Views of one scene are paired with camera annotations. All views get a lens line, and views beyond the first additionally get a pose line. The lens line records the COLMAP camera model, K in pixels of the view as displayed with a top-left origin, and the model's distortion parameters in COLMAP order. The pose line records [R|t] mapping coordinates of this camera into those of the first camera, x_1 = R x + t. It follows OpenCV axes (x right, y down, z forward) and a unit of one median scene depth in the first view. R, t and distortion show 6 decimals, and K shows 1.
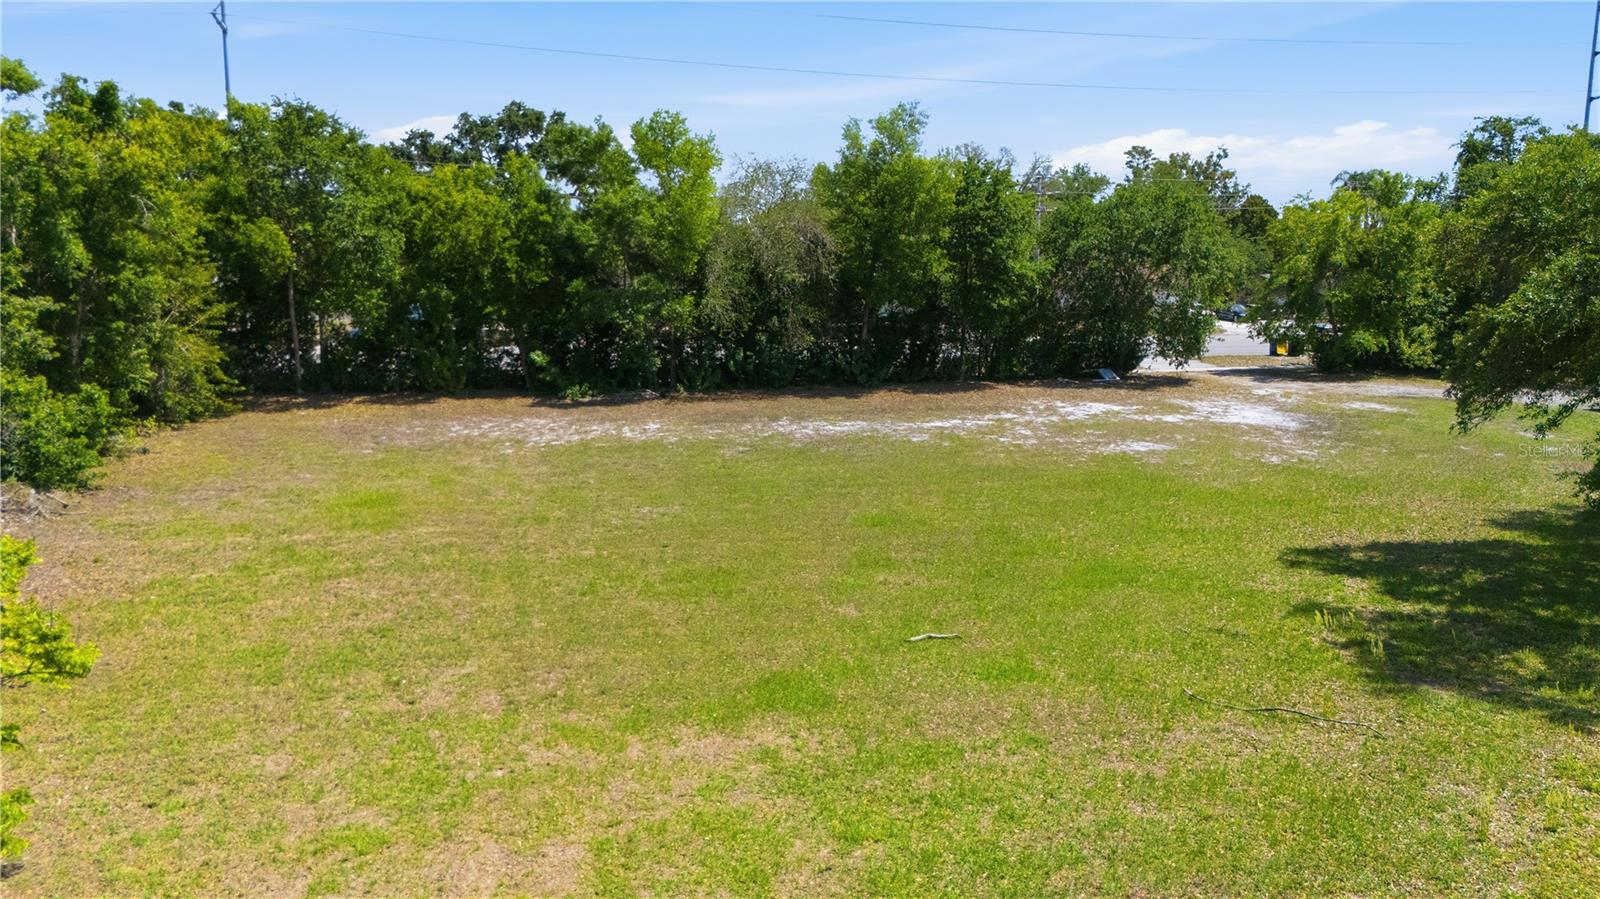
lens RADIAL K [[1157.2, 0, 804.4], [0, 1157.2, 441.6], [0, 0, 1]] dist [0.087064, -0.089681]
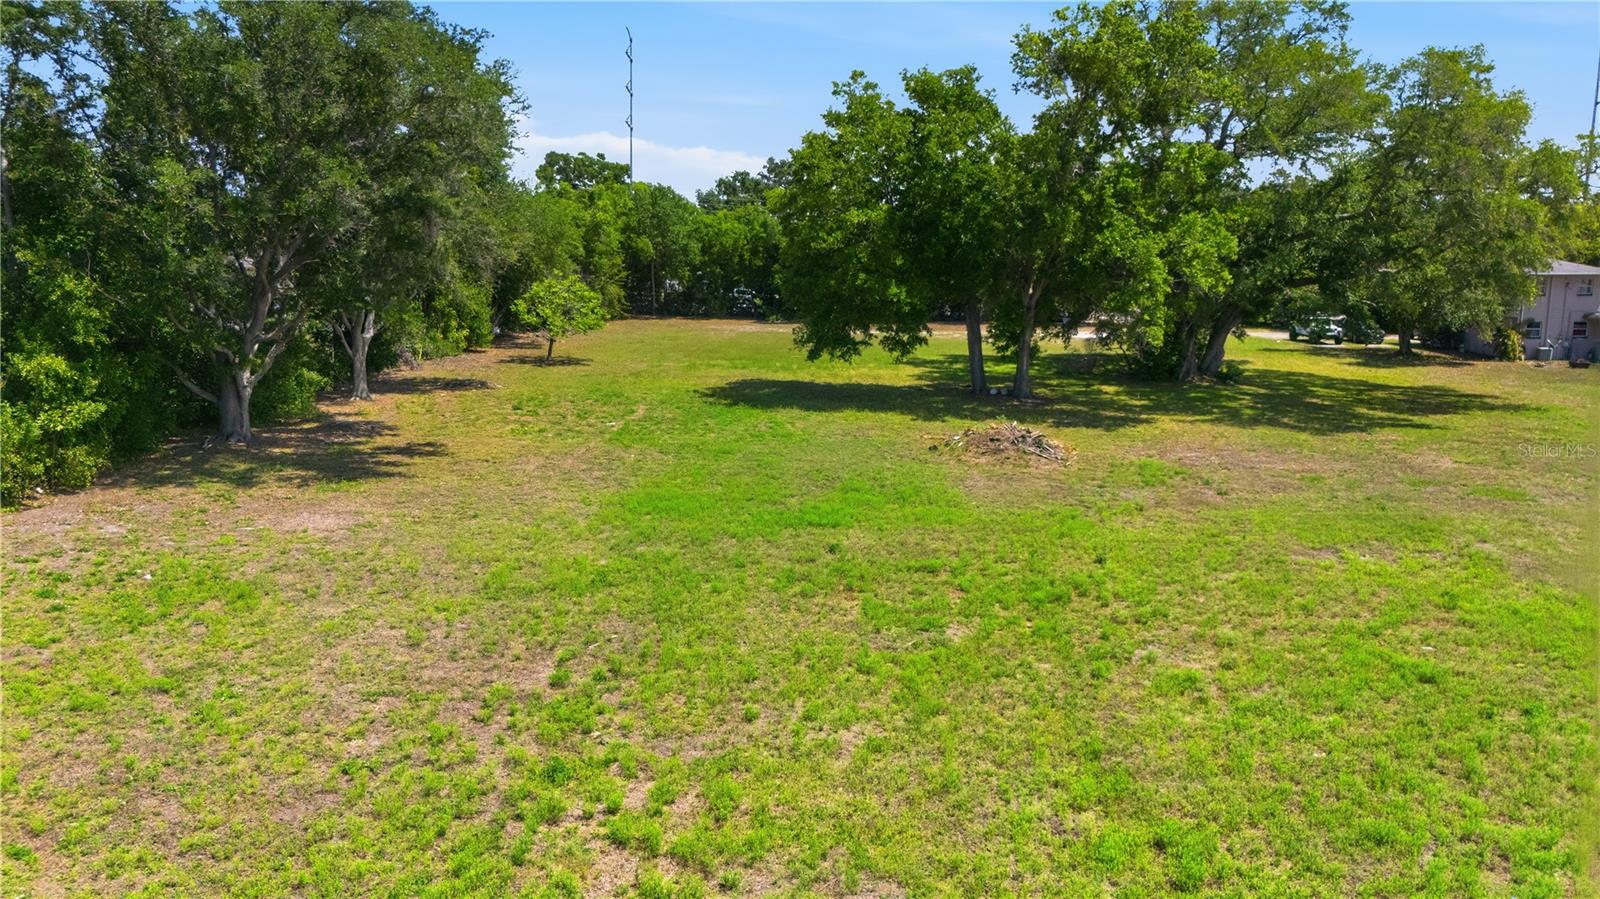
lens RADIAL K [[1157.2, 0, 804.4], [0, 1157.2, 441.6], [0, 0, 1]] dist [0.087064, -0.089681]
pose [[0.956425, 0.057178, -0.286323, 0.491625], [-0.056276, 0.998350, 0.011386, 0.160775], [0.286502, 0.005223, 0.958065, -1.035101]]
